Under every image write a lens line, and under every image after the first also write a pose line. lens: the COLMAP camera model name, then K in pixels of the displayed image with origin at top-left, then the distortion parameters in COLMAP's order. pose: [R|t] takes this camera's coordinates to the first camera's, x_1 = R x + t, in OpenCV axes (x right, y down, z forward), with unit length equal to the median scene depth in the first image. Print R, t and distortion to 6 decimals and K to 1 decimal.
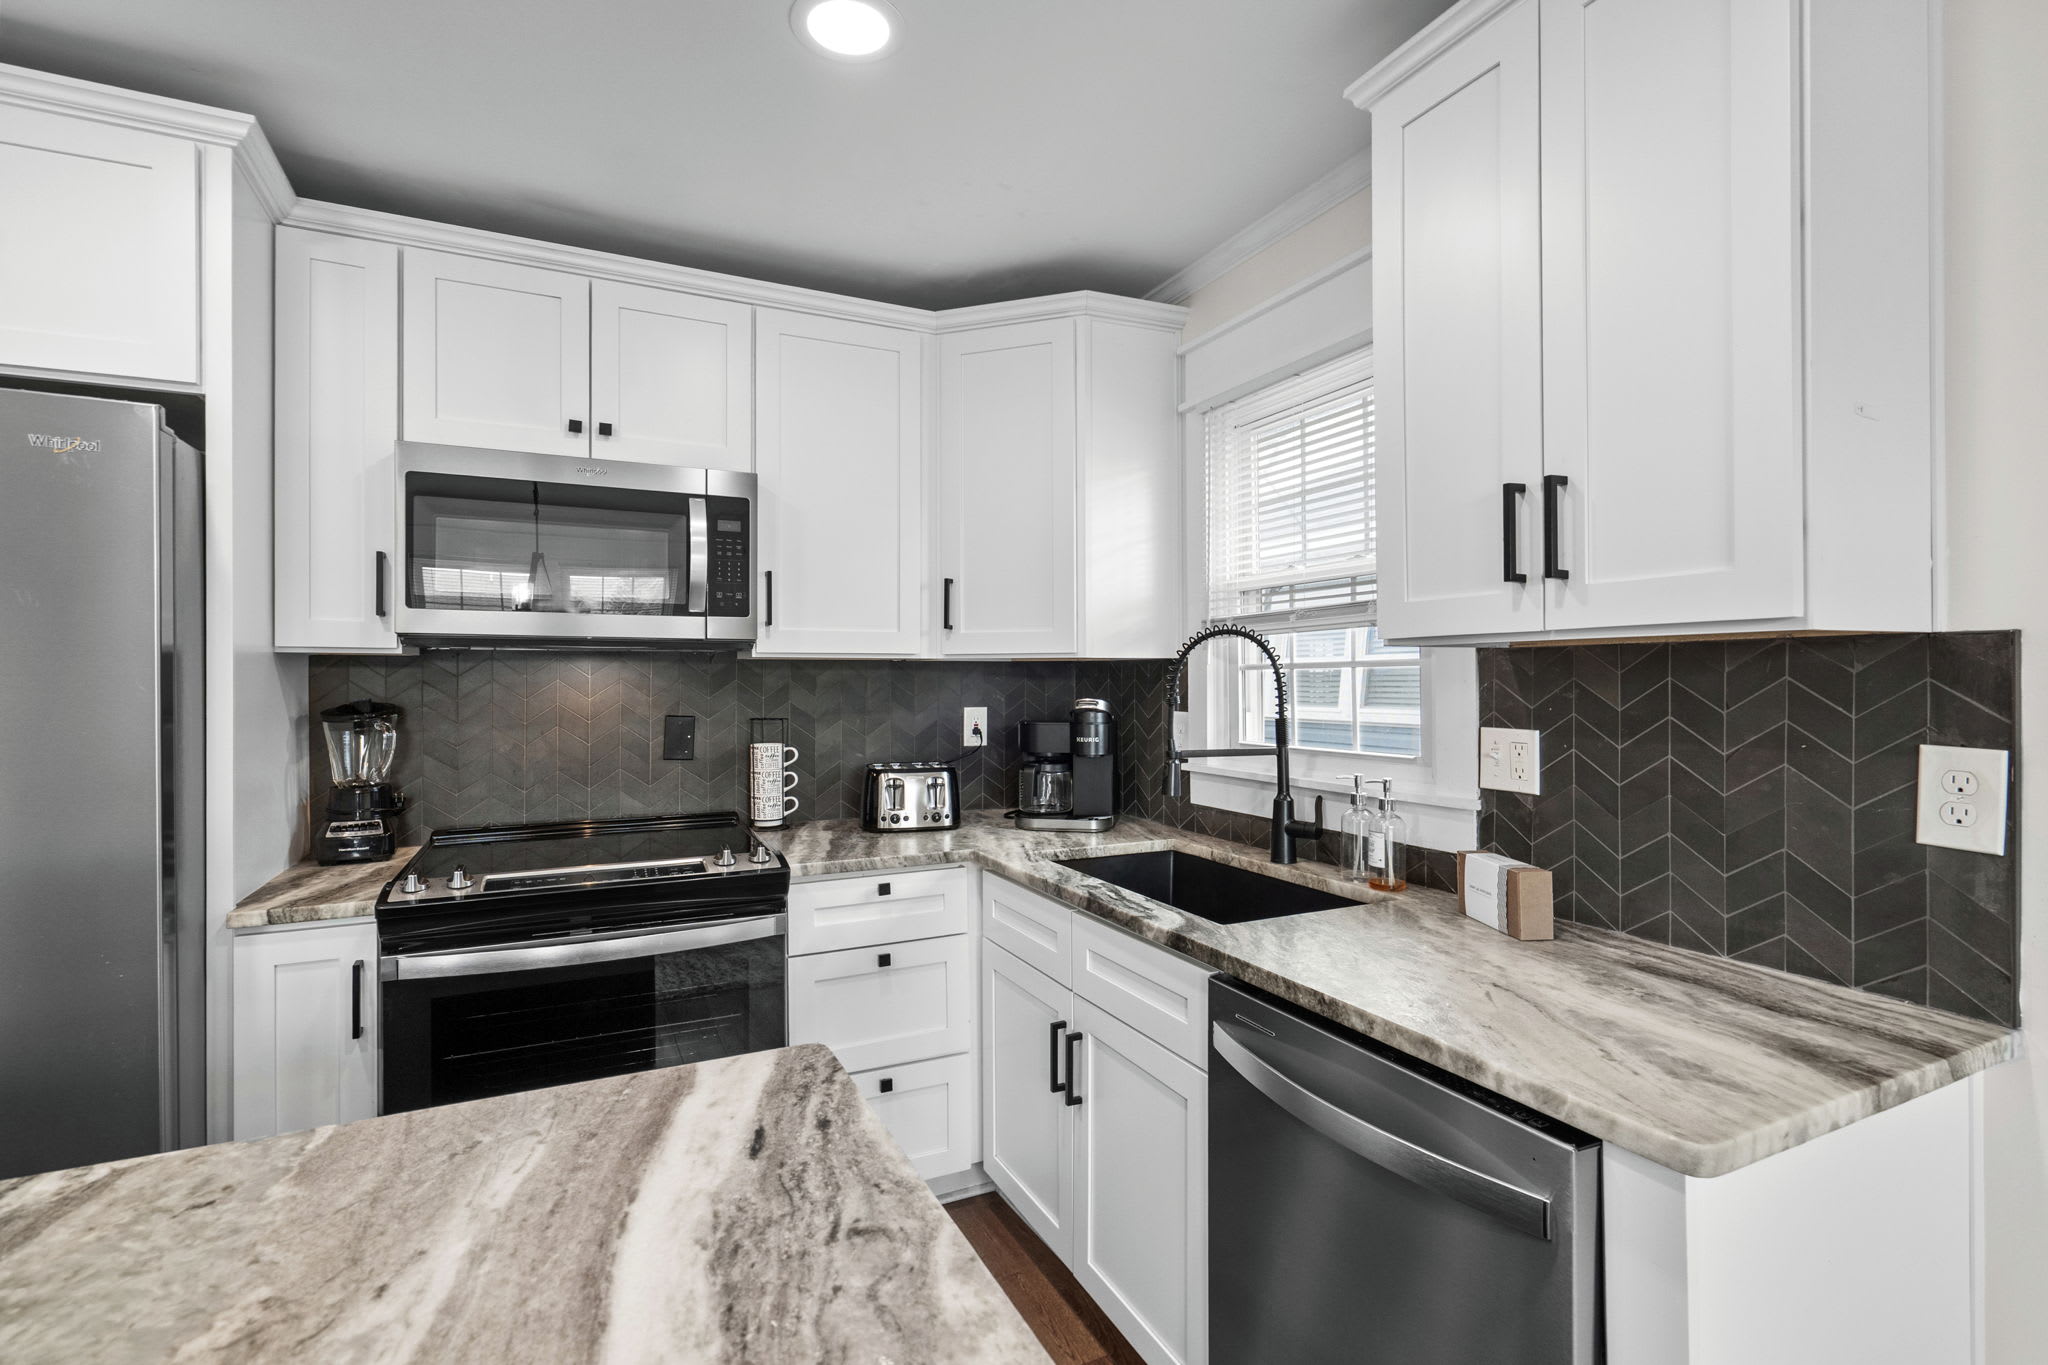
lens RADIAL K [[935.2, 0, 1022.9], [0, 935.2, 677.2], [0, 0, 1]] dist [-0.001372, 0.000844]
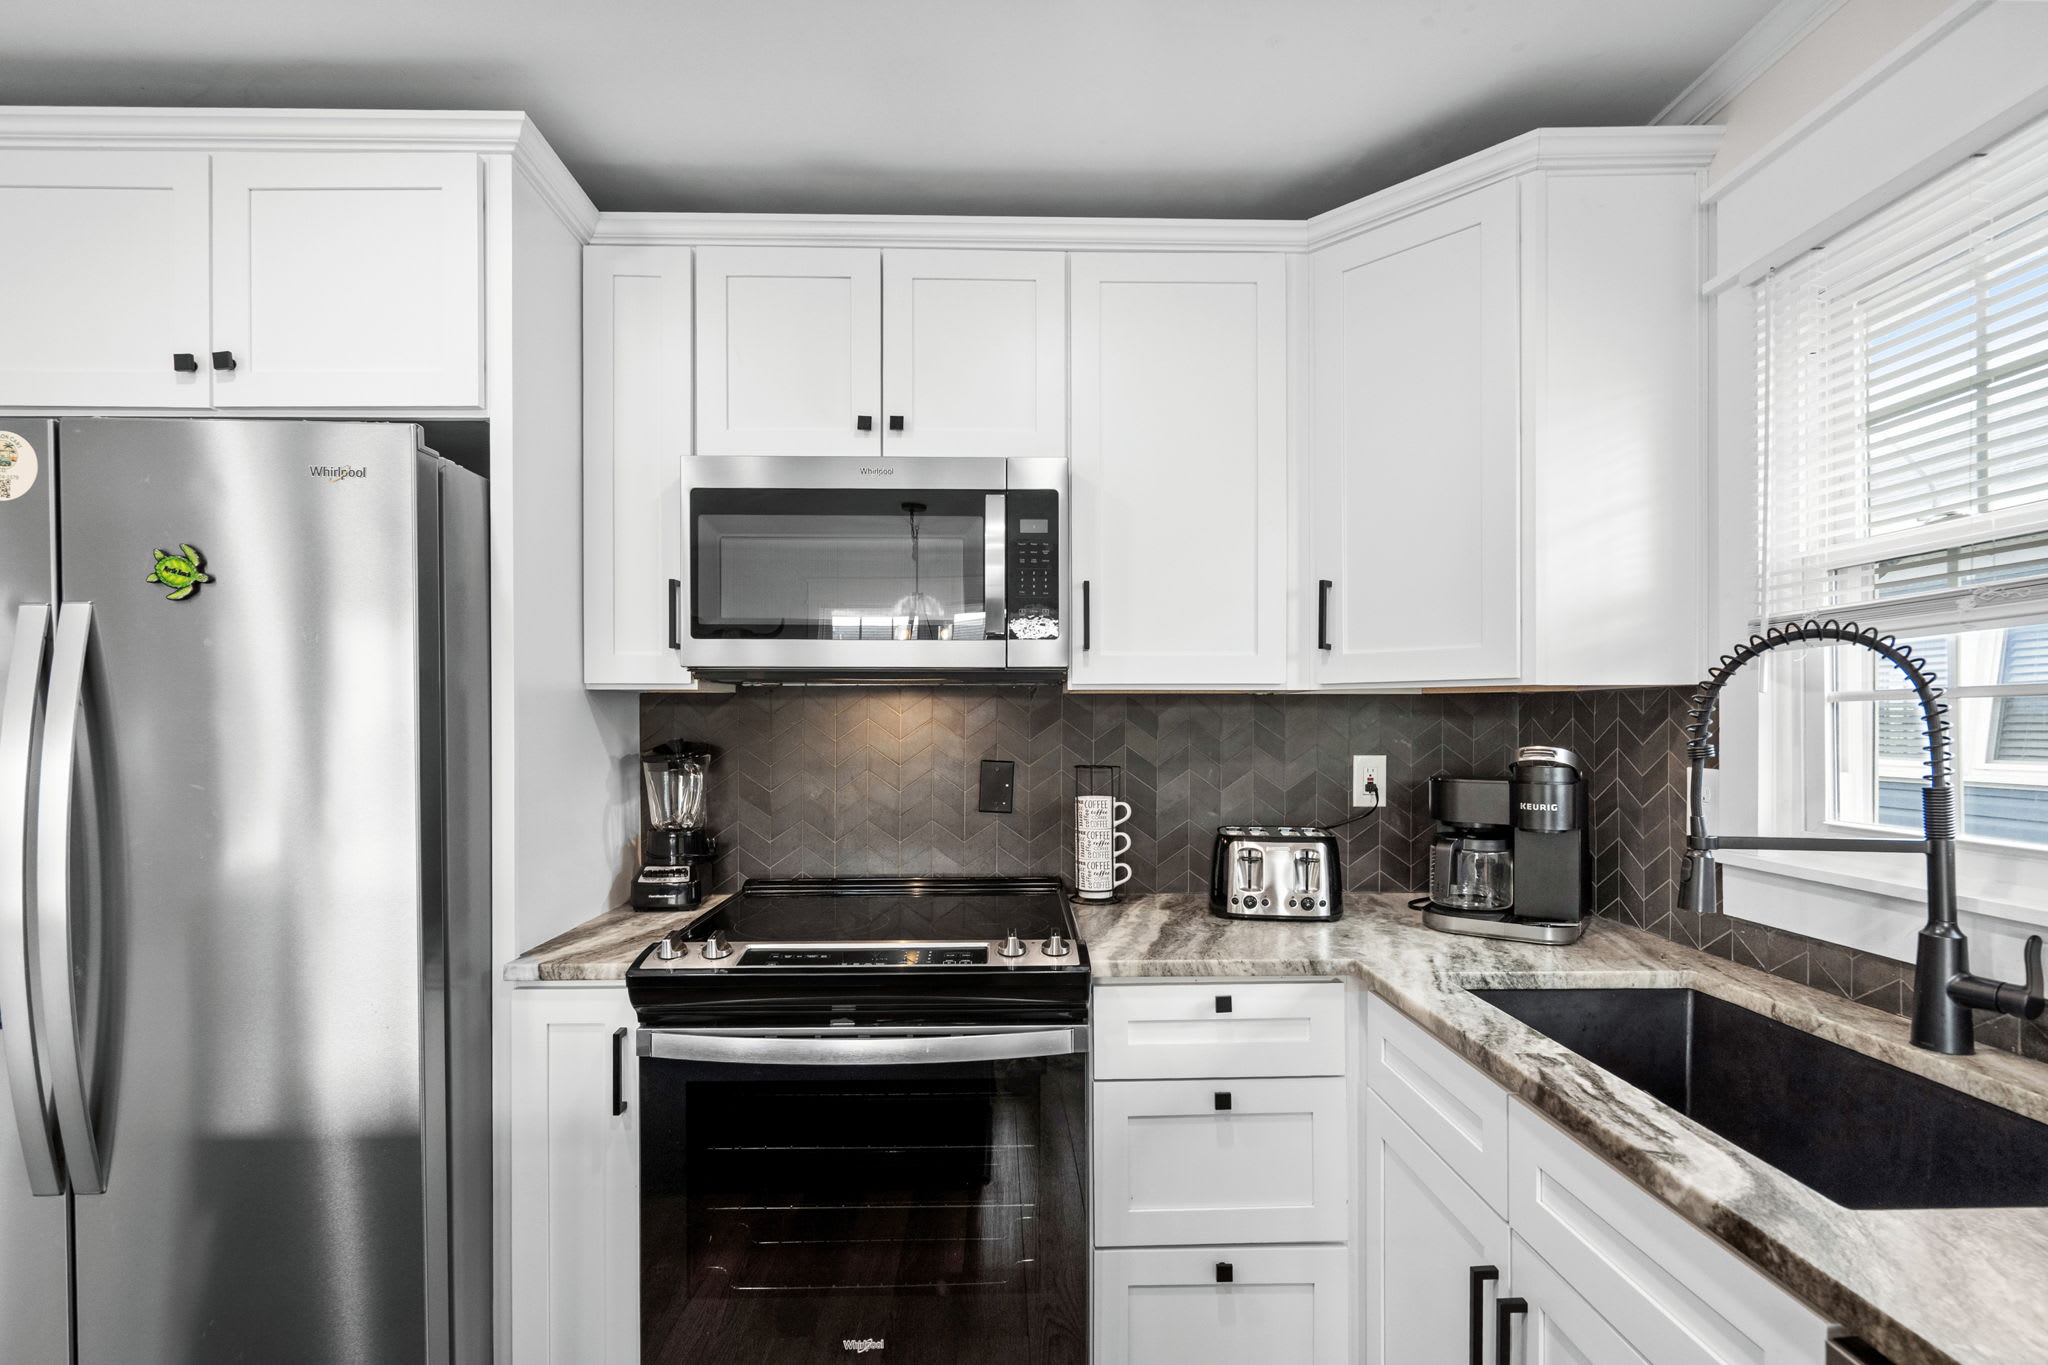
lens RADIAL K [[953.3, 0, 1022.8], [0, 953.3, 725.3], [0, 0, 1]] dist [-0.013151, 0.008748]
pose [[0.910275, 0.002202, -0.413998, 0.016923], [0.000826, 0.999974, 0.007135, 0.003358], [0.414003, -0.006836, 0.910250, 0.265877]]
